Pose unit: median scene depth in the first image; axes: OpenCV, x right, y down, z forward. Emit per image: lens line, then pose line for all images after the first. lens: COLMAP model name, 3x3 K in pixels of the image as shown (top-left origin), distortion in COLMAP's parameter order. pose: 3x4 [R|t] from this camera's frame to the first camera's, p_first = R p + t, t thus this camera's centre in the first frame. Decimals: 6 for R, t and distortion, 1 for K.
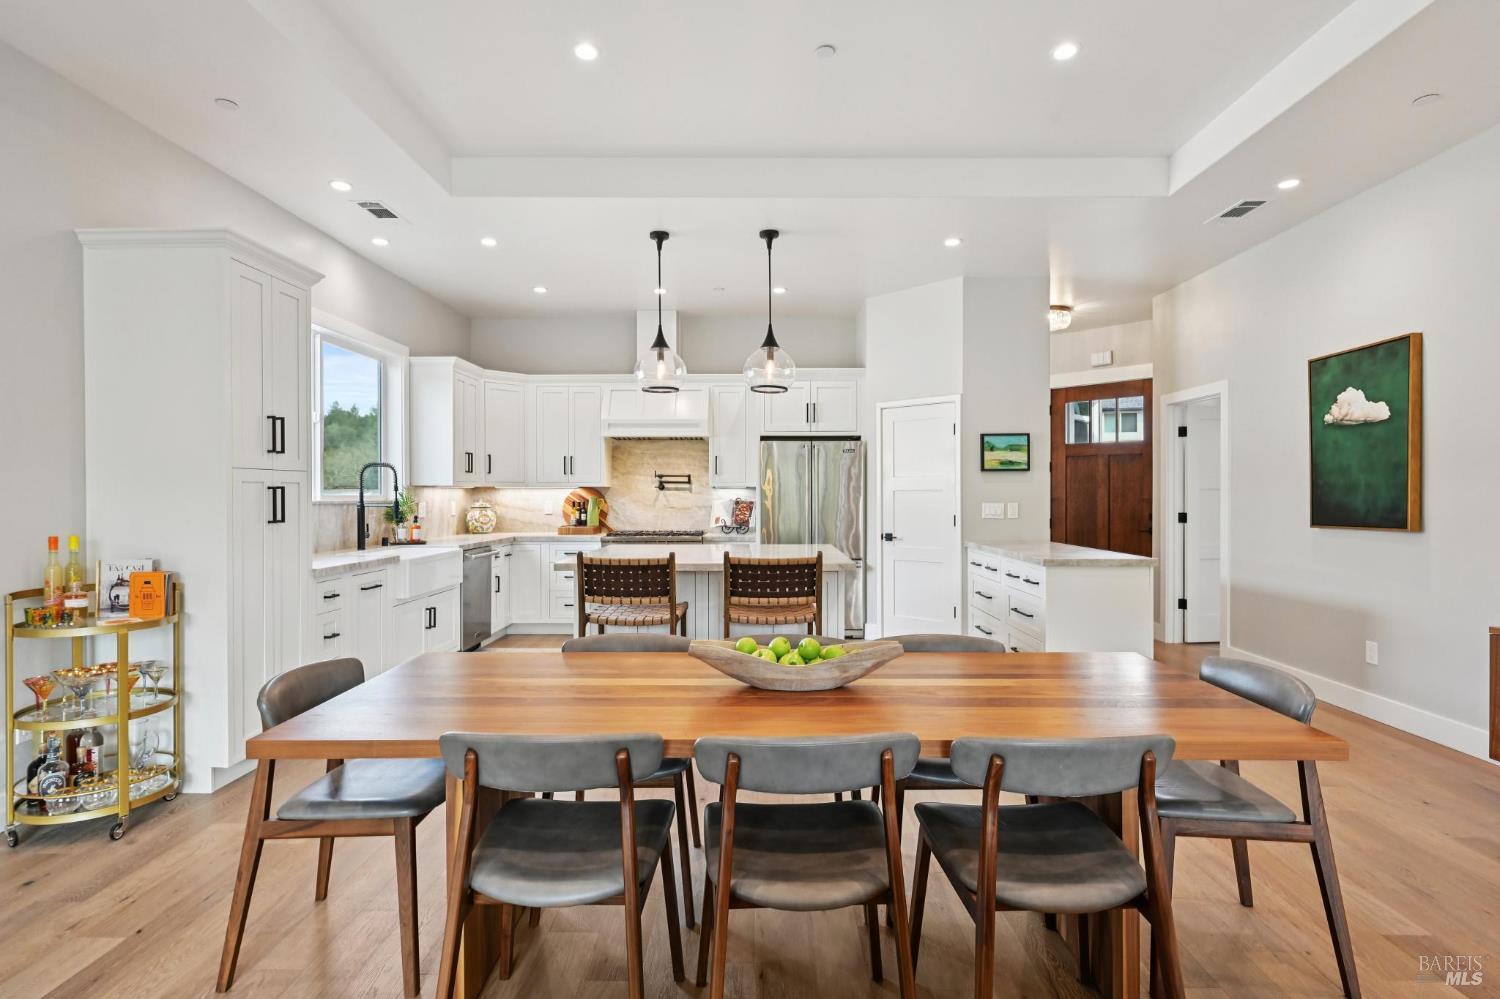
lens RADIAL K [[762.8, 0, 766.4], [0, 762.8, 508.2], [0, 0, 1]] dist [-0.000106, -0.000006]
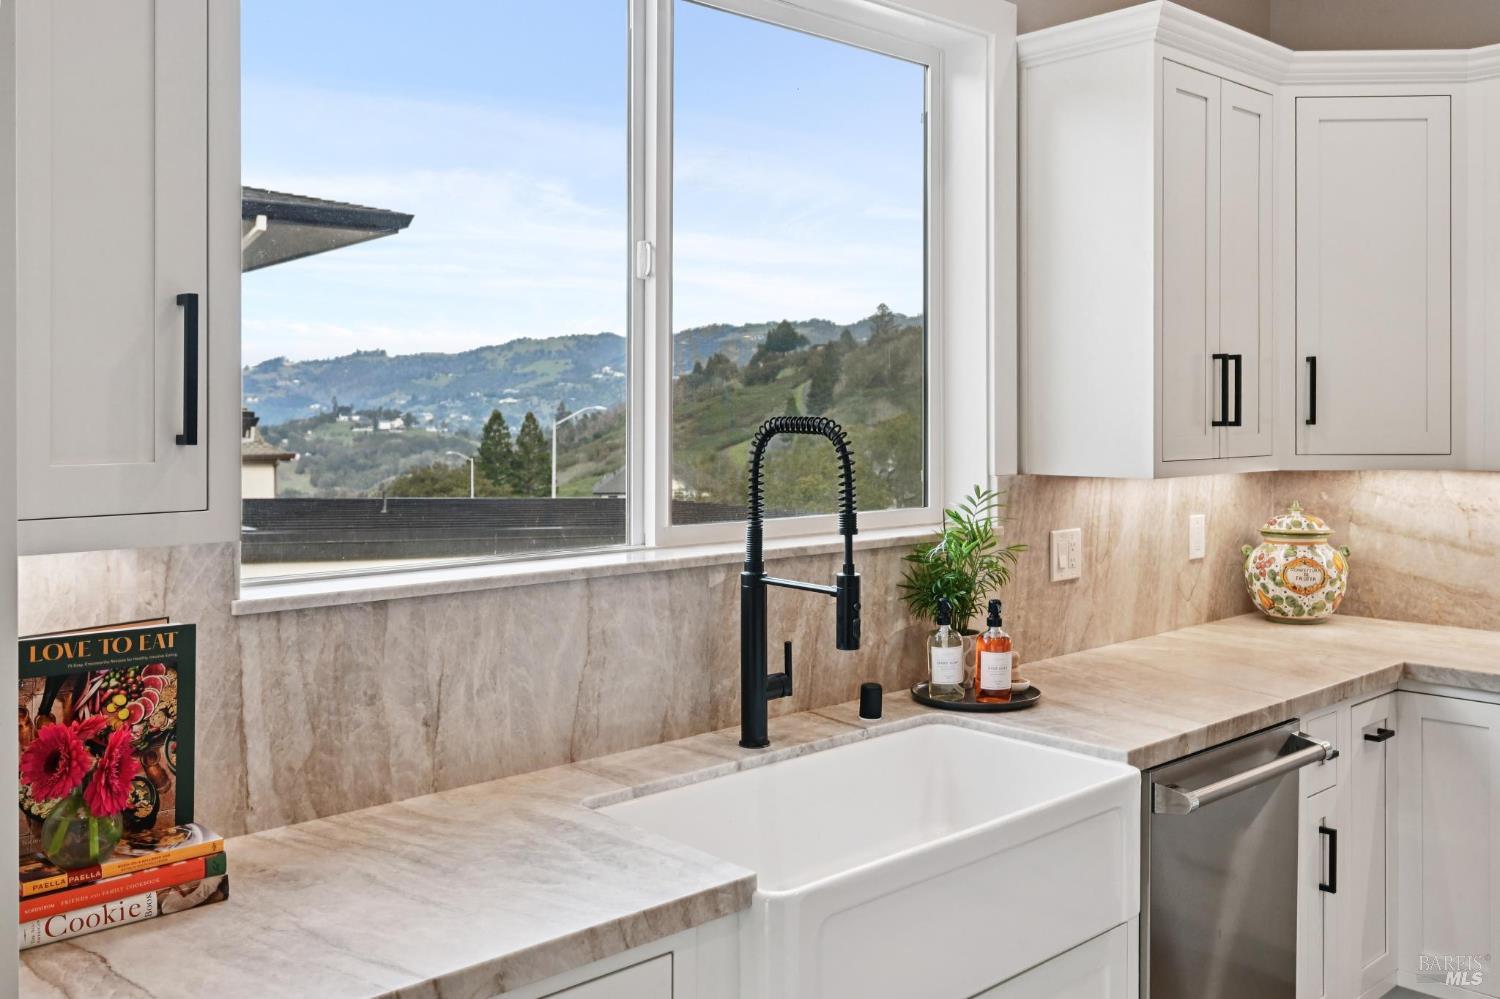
lens RADIAL K [[1325.8, 0, 749.3], [0, 1325.8, 408.4], [0, 0, 1]] dist [0.006992, -0.001255]
pose [[0.682295, -0.002277, -0.731074, -0.142441], [-0.010695, 0.999857, -0.013095, -0.040778], [0.730999, 0.016754, 0.682173, 0.496248]]
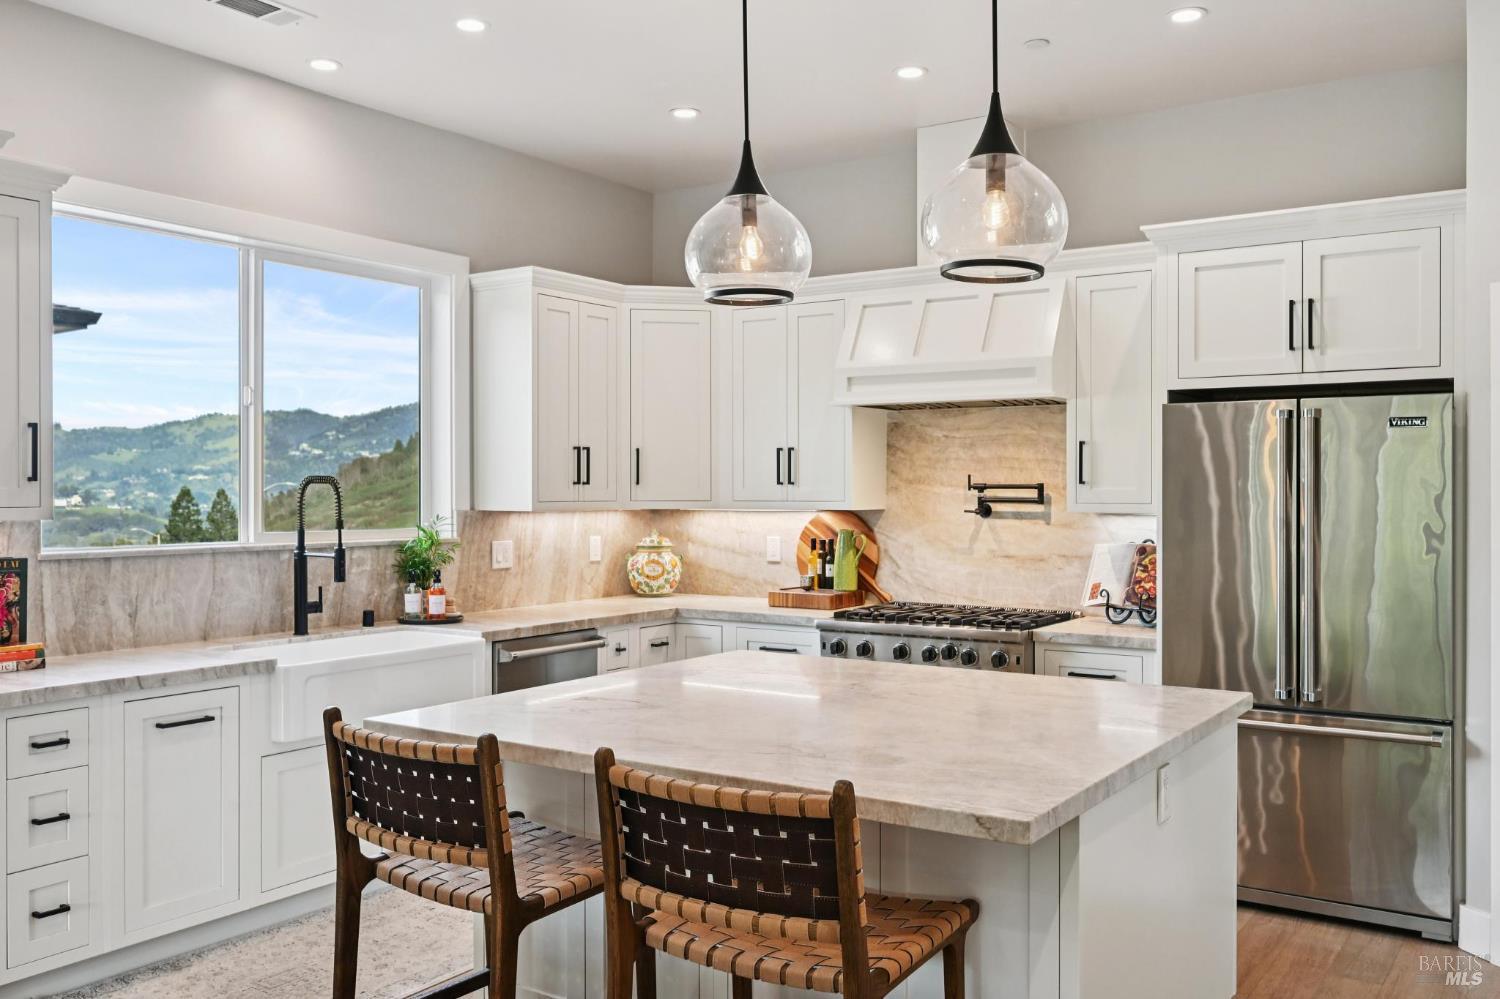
lens RADIAL K [[1272.0, 0, 749.6], [0, 1272.0, 504.8], [0, 0, 1]] dist [-0.004966, 0.006916]
pose [[0.830479, 0.008582, -0.556984, 0.175138], [-0.011374, 0.999934, -0.001551, -0.029674], [0.556934, 0.007623, 0.830522, 0.306949]]
